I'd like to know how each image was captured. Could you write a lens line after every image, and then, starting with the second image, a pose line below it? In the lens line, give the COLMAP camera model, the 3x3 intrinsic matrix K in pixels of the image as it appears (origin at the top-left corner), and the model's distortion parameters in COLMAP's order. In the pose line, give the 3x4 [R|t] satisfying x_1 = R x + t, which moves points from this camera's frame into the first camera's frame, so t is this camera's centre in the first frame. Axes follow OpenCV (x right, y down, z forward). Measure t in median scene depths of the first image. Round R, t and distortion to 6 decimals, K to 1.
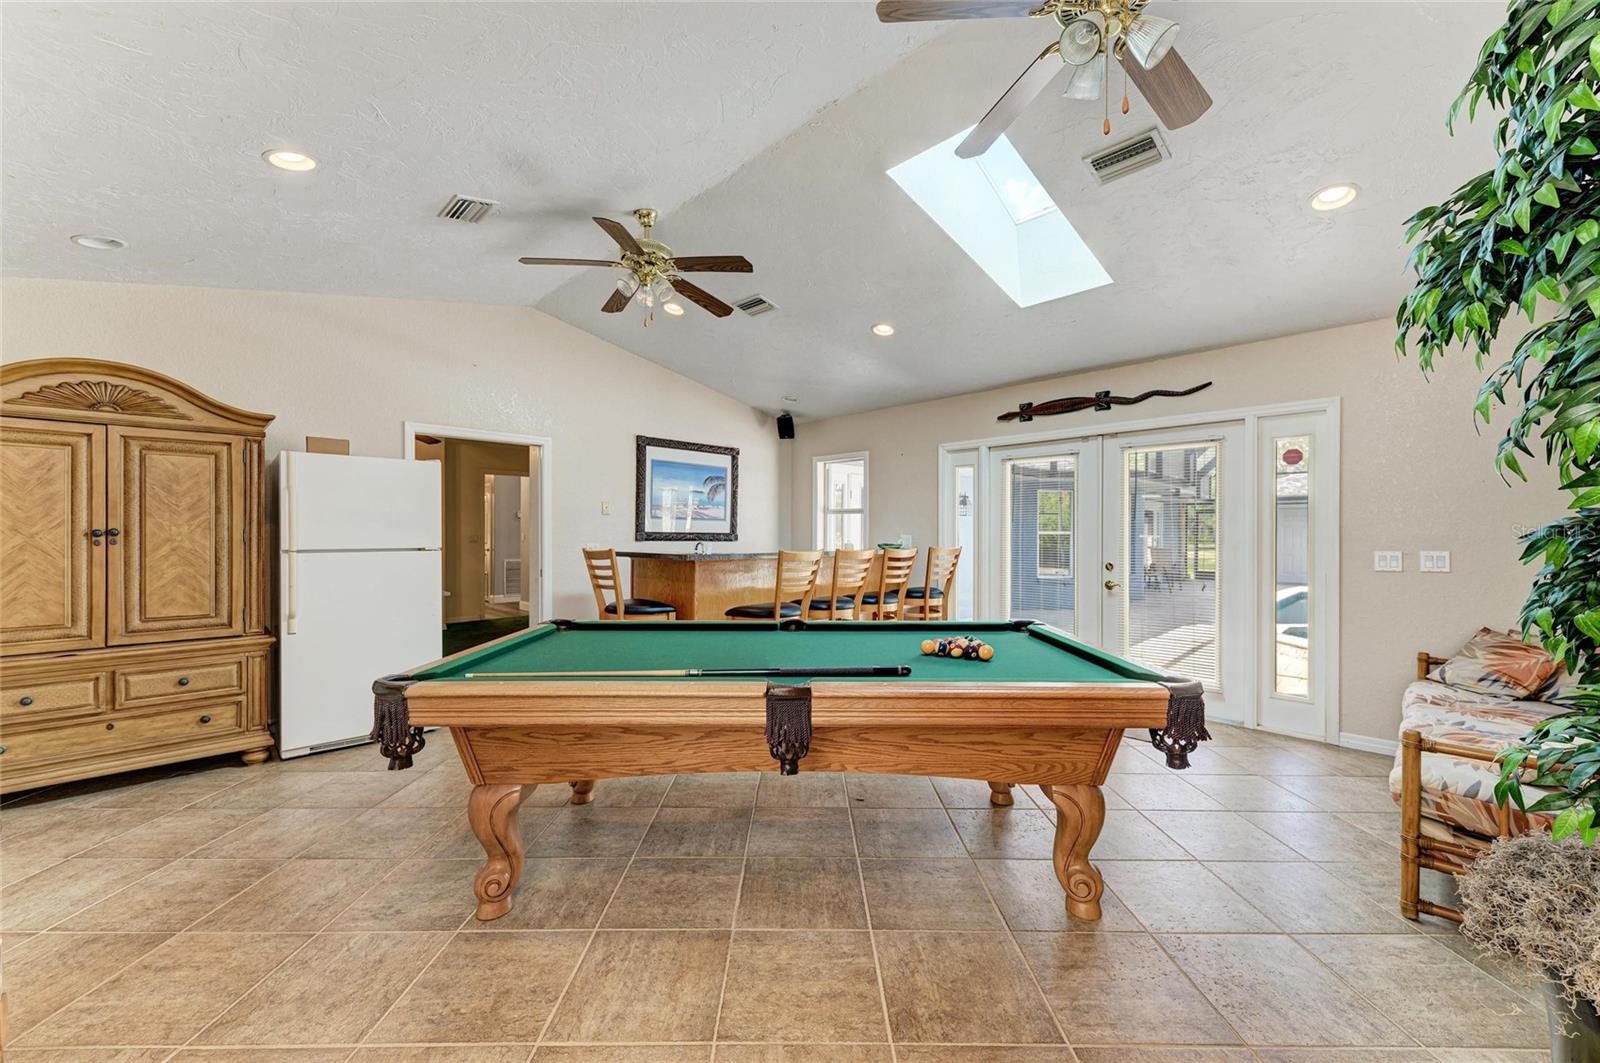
lens RADIAL K [[615.6, 0, 791.7], [0, 615.6, 536.3], [0, 0, 1]] dist [0.009989, -0.000425]
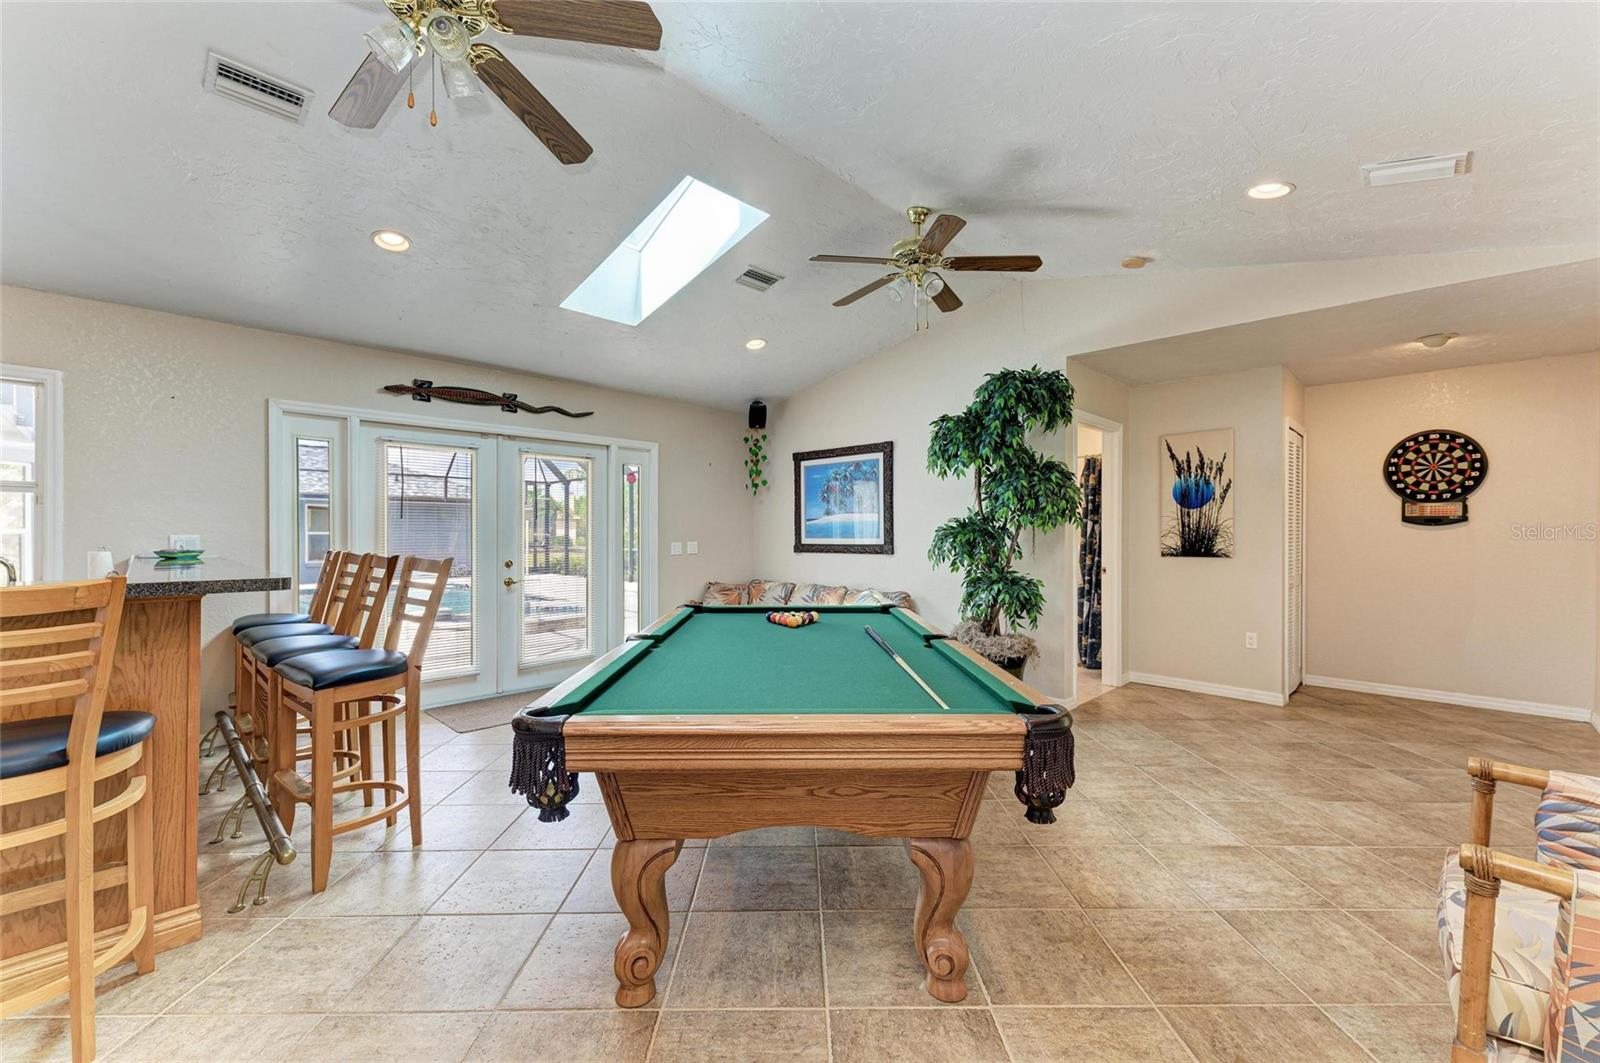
lens RADIAL K [[664.1, 0, 794.3], [0, 664.1, 533.9], [0, 0, 1]] dist [0.002646, -0.001074]
pose [[-0.017294, 0.000087, 0.999850, -0.599875], [0.002311, 0.999997, -0.000047, -0.000205], [-0.999848, 0.002310, -0.017294, 0.537004]]
